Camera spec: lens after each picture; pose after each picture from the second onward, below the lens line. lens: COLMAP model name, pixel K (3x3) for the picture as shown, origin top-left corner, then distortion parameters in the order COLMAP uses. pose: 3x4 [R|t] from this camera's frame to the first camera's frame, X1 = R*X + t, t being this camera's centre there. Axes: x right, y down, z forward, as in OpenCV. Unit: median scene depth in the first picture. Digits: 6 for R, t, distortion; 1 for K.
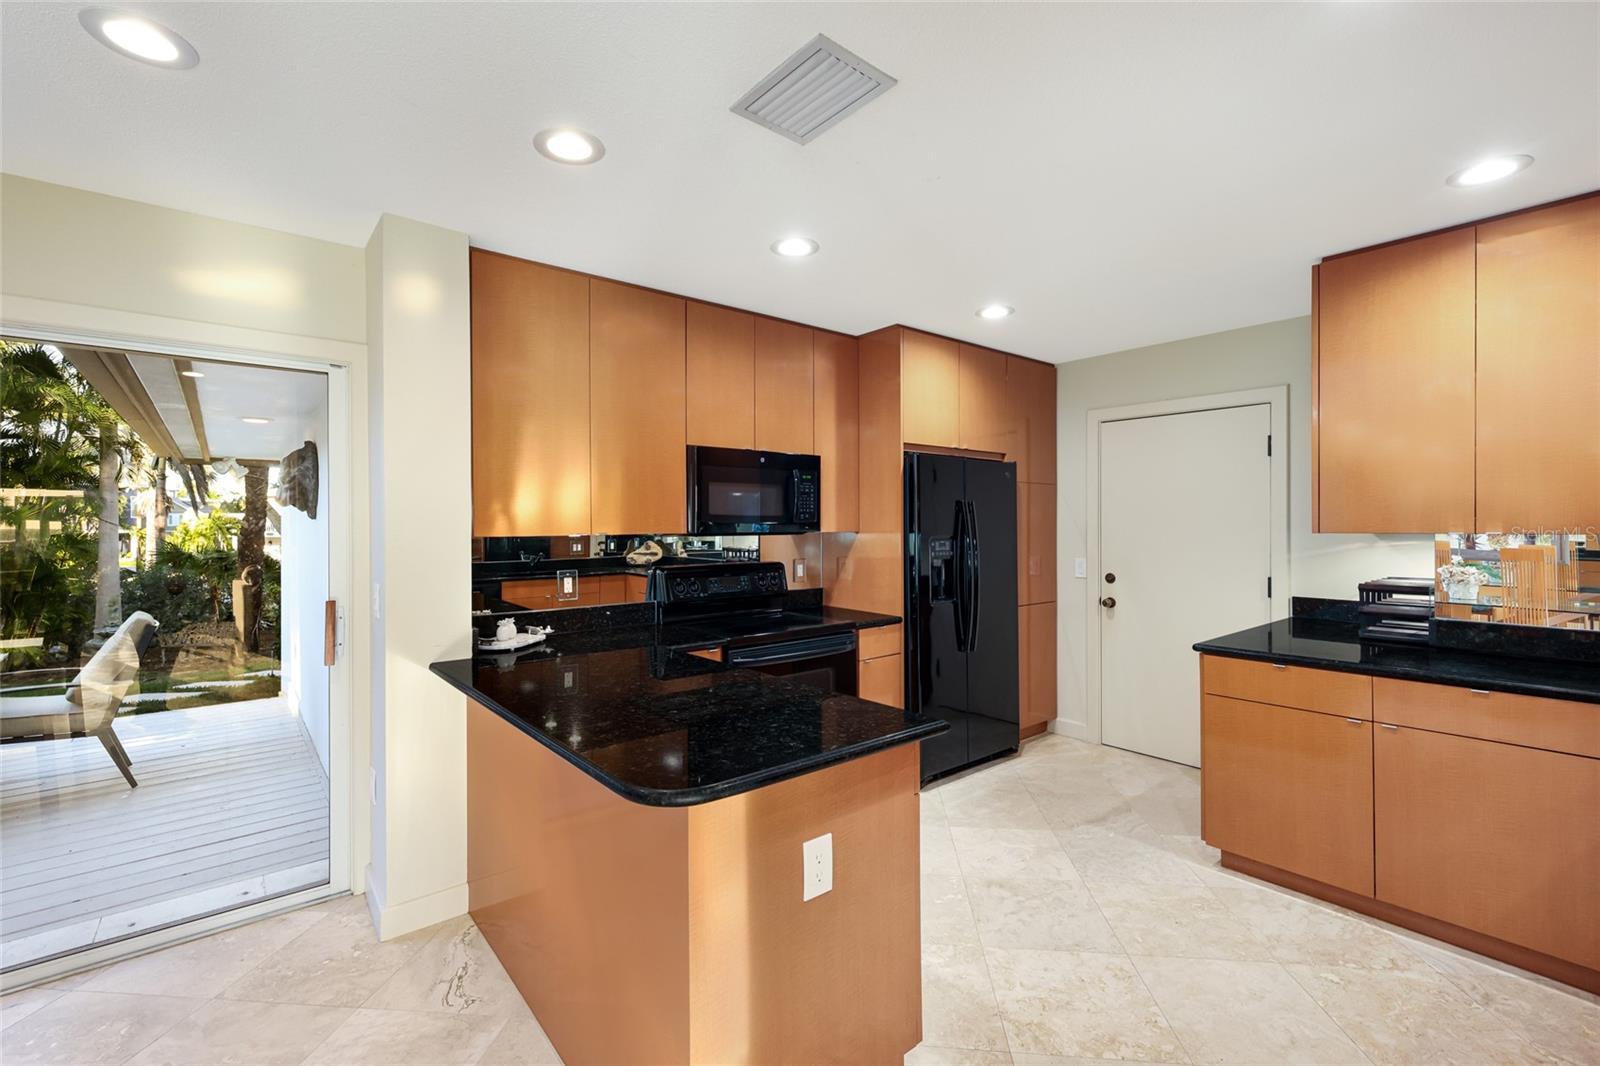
lens RADIAL K [[696.2, 0, 788.8], [0, 696.2, 526.8], [0, 0, 1]] dist [0.000405, 0.000169]
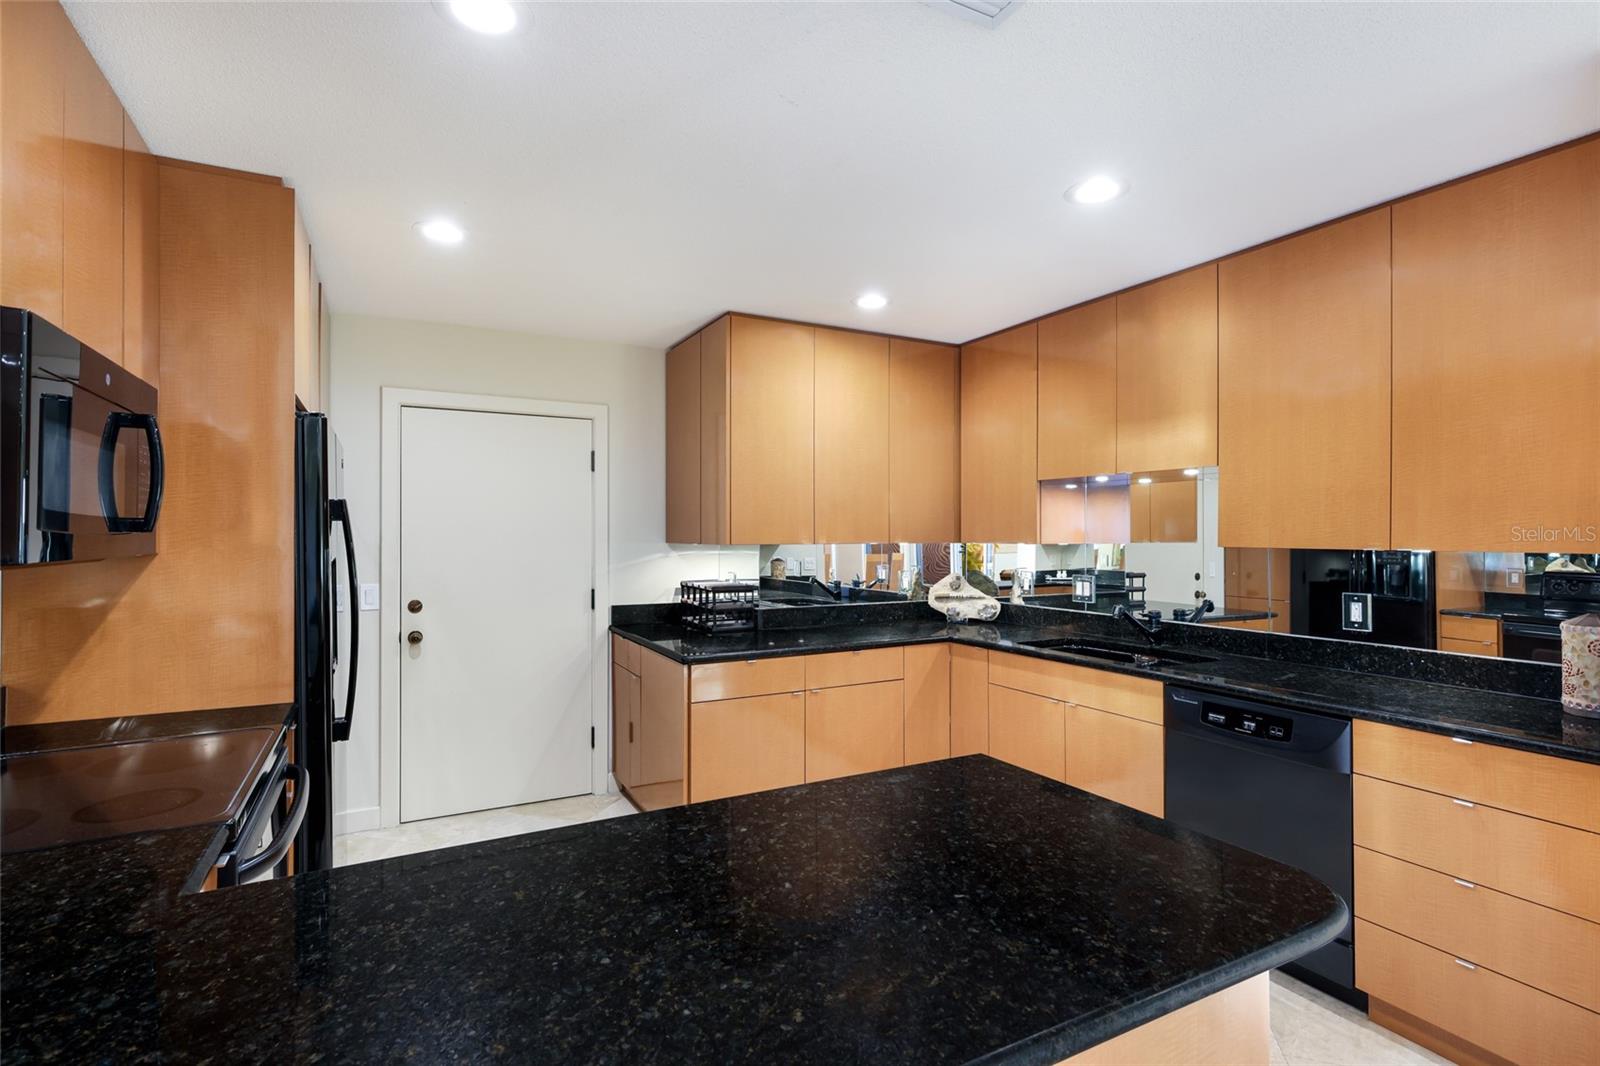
lens RADIAL K [[786.2, 0, 801.9], [0, 786.2, 524.9], [0, 0, 1]] dist [0.006691, -0.000070]
pose [[0.192097, 0.012712, 0.981294, -0.394643], [0.004270, 0.999896, -0.013789, -0.004627], [-0.981367, 0.006839, 0.192023, 0.481860]]
